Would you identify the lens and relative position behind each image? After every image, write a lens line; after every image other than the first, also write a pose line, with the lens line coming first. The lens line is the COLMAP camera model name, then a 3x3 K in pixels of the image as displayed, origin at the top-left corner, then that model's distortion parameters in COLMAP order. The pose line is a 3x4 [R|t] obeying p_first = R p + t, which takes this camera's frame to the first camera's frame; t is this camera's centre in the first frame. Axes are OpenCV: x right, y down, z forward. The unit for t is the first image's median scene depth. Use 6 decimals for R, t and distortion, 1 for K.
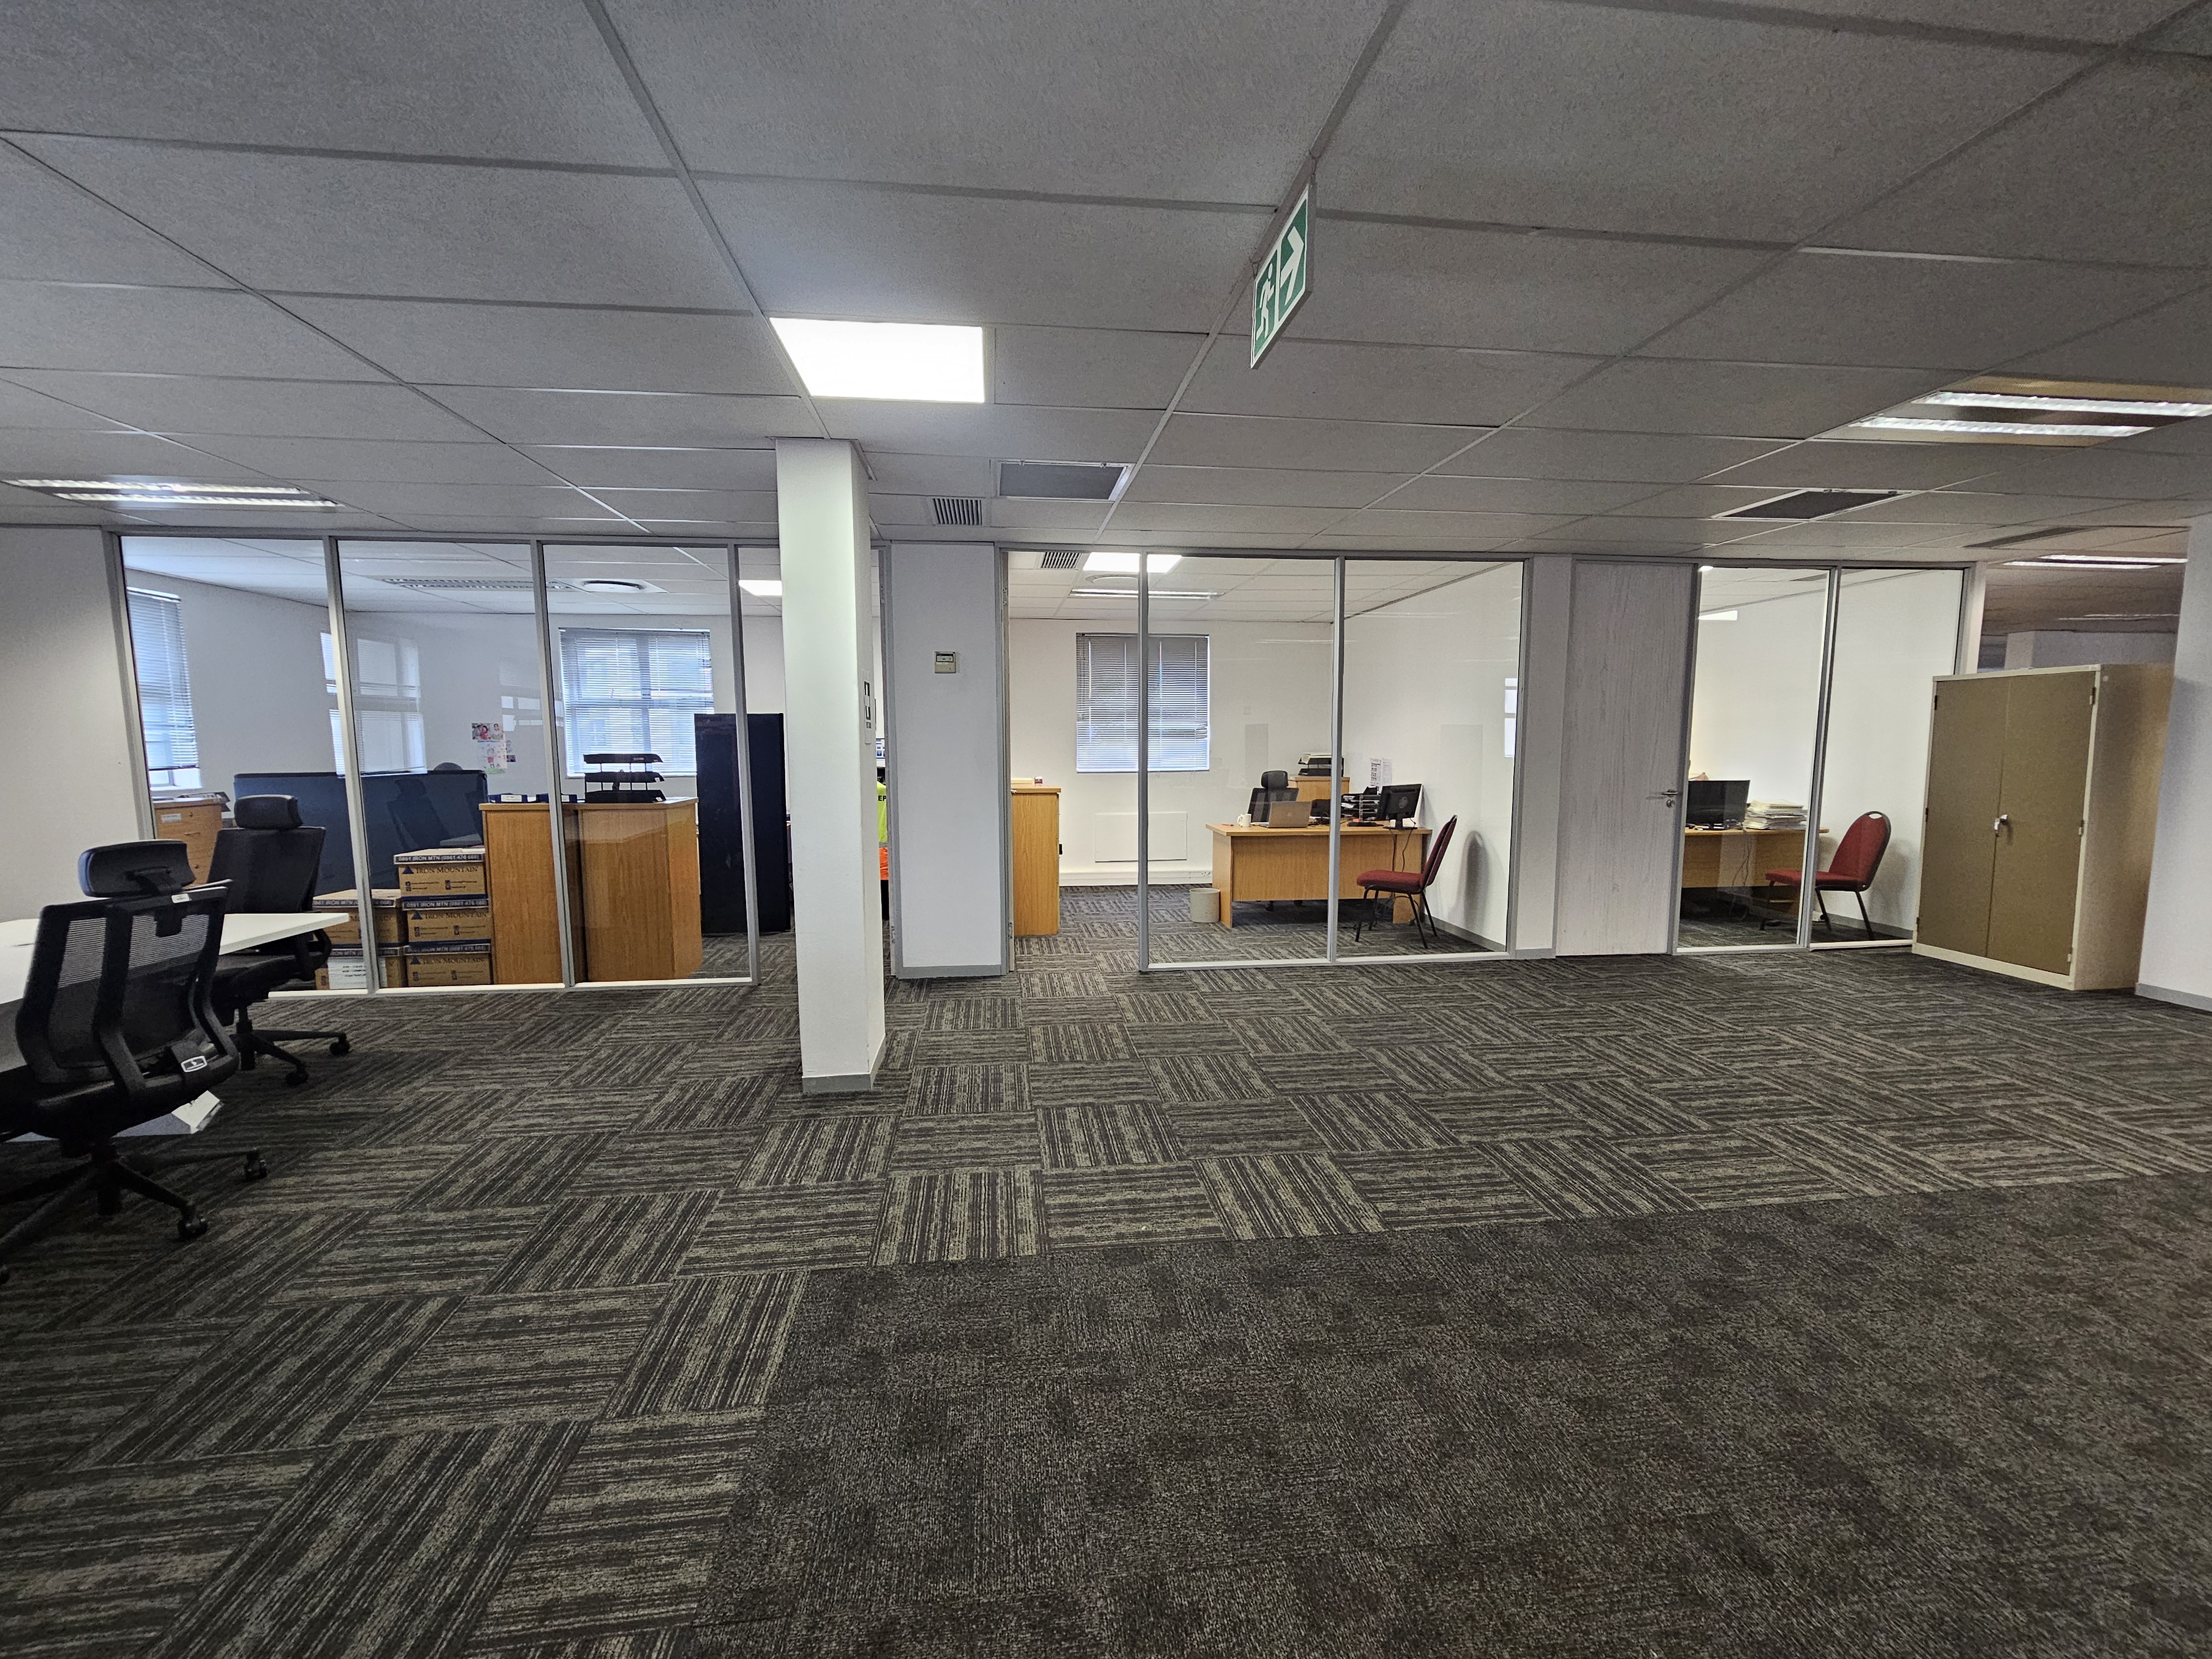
lens RADIAL K [[913.6, 0, 1106.0], [0, 913.6, 836.1], [0, 0, 1]] dist [-0.004568, 0.002497]
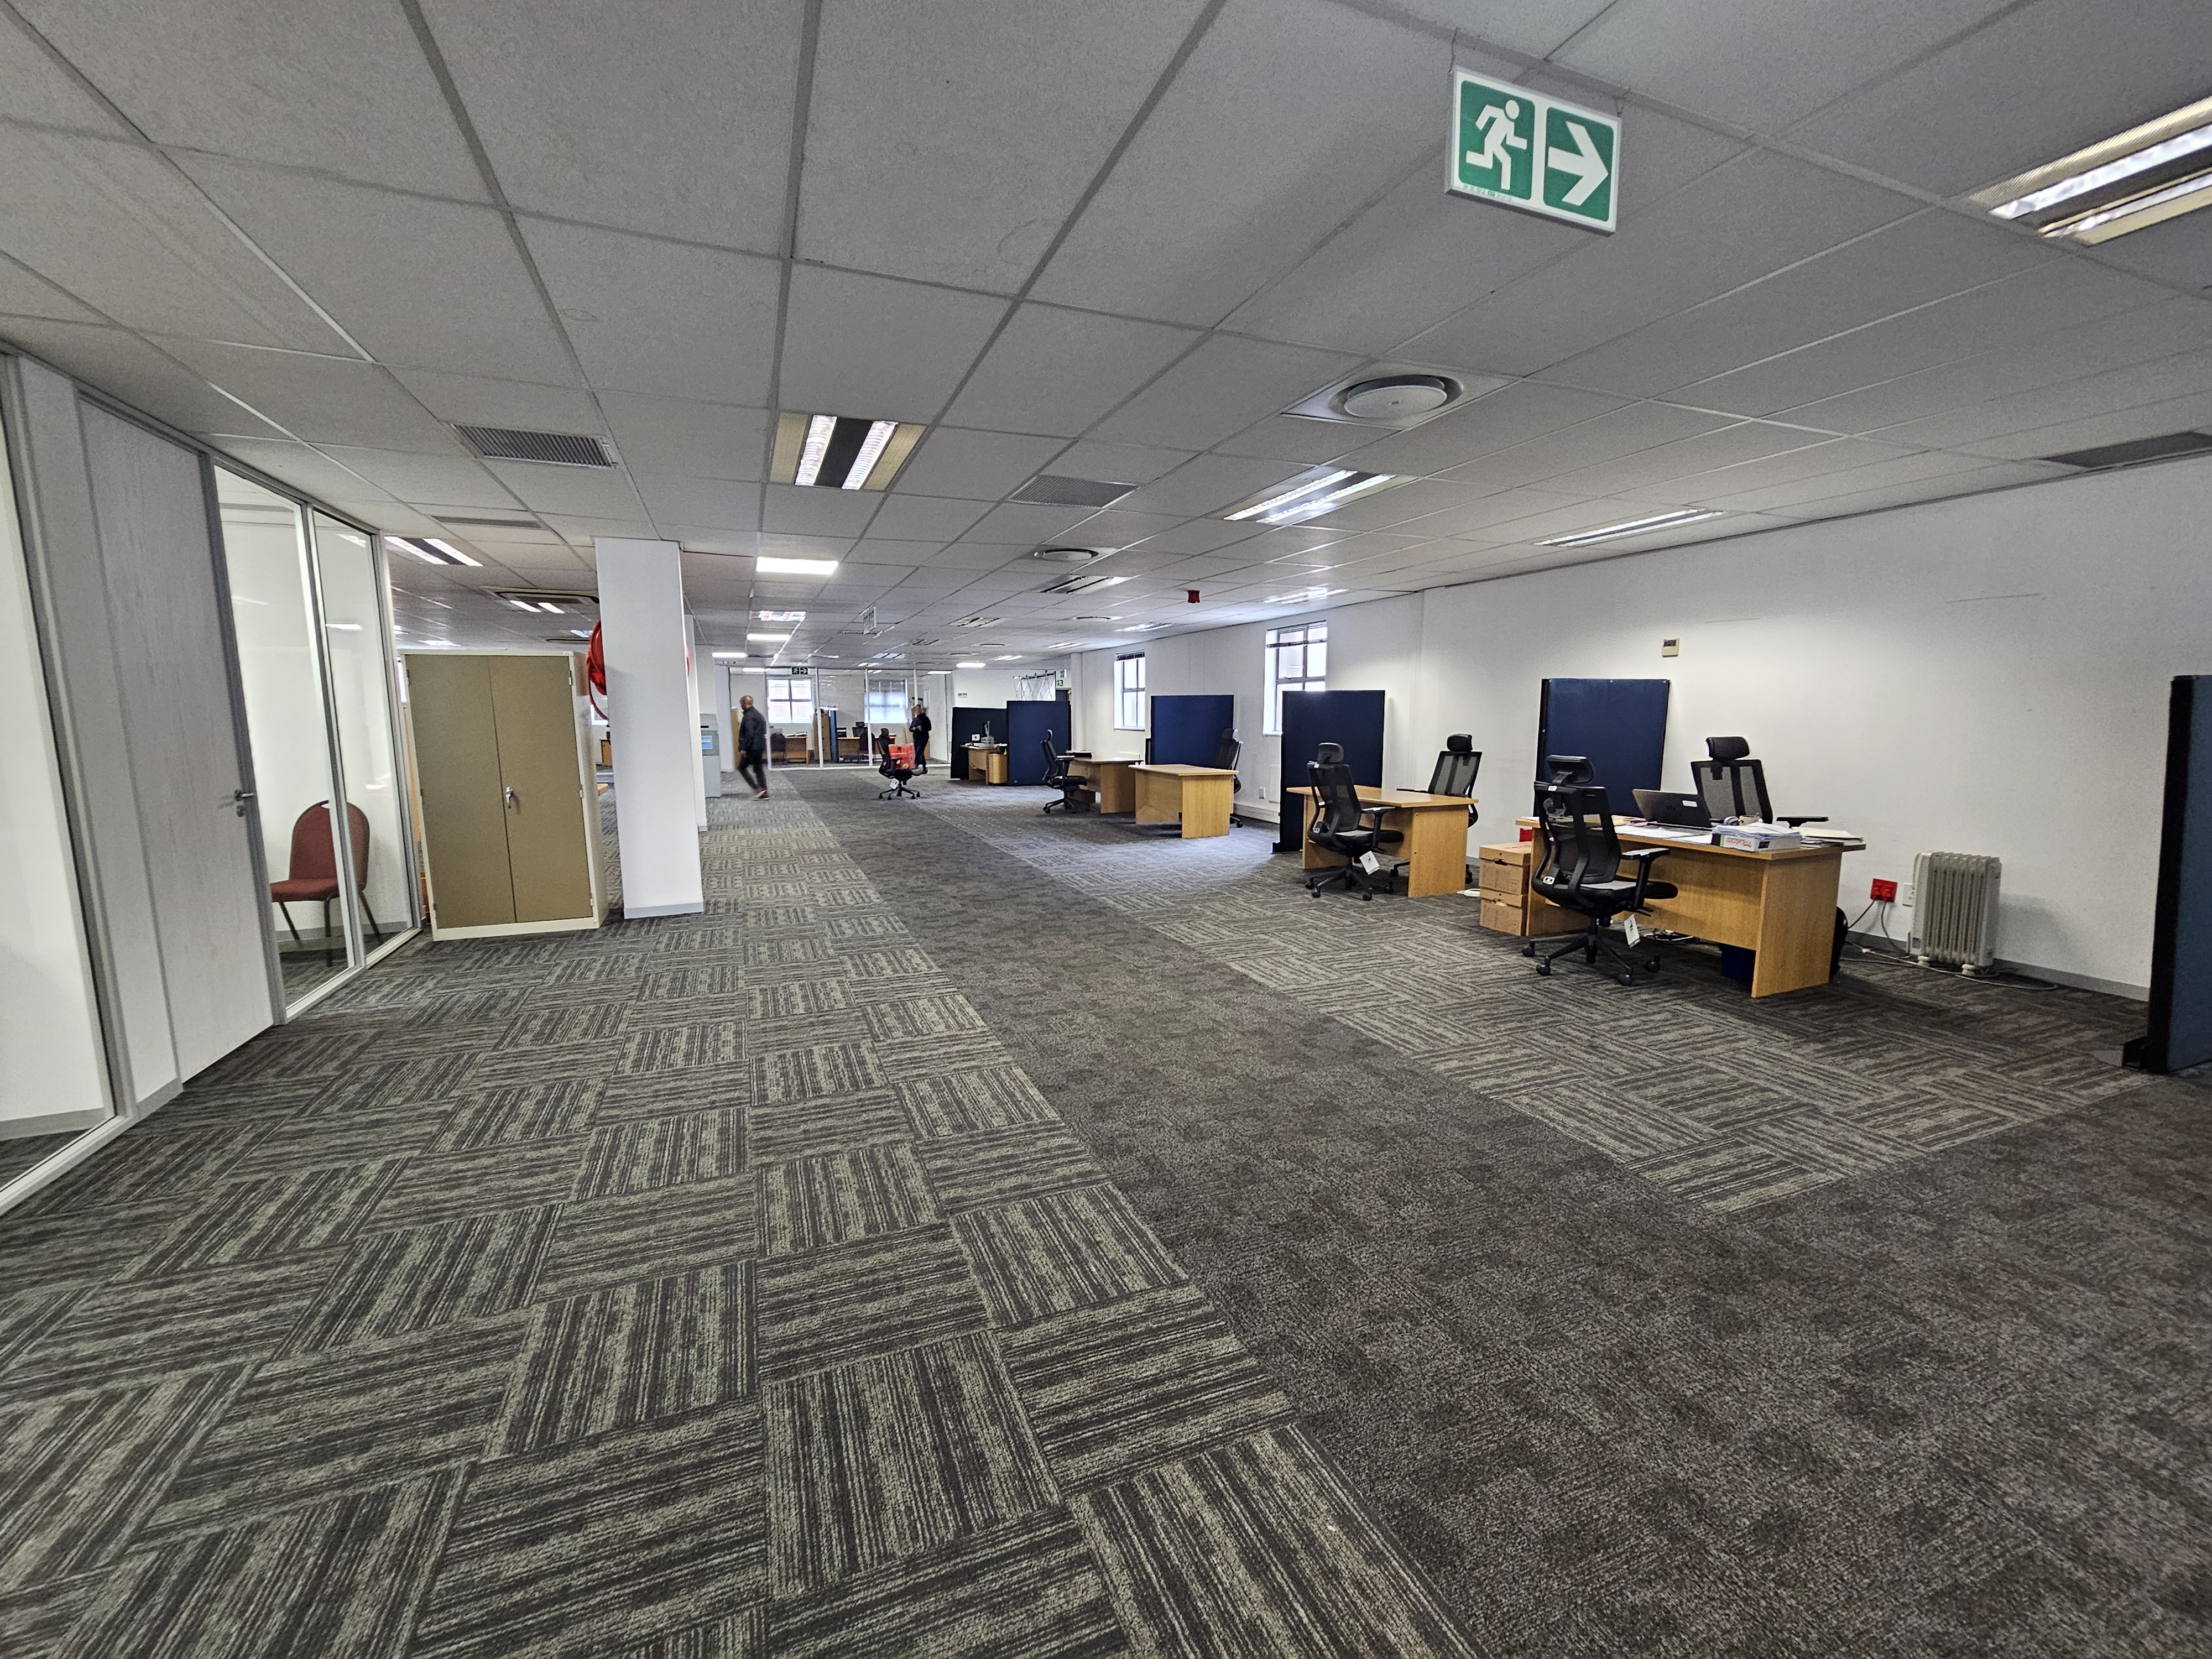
lens RADIAL K [[913.6, 0, 1106.8], [0, 913.6, 828.5], [0, 0, 1]] dist [-0.004568, 0.002497]
pose [[-0.257019, -0.116454, 0.959364, -0.304533], [0.108955, 0.982892, 0.148499, -0.082123], [-0.960245, 0.142694, -0.239933, 0.855139]]
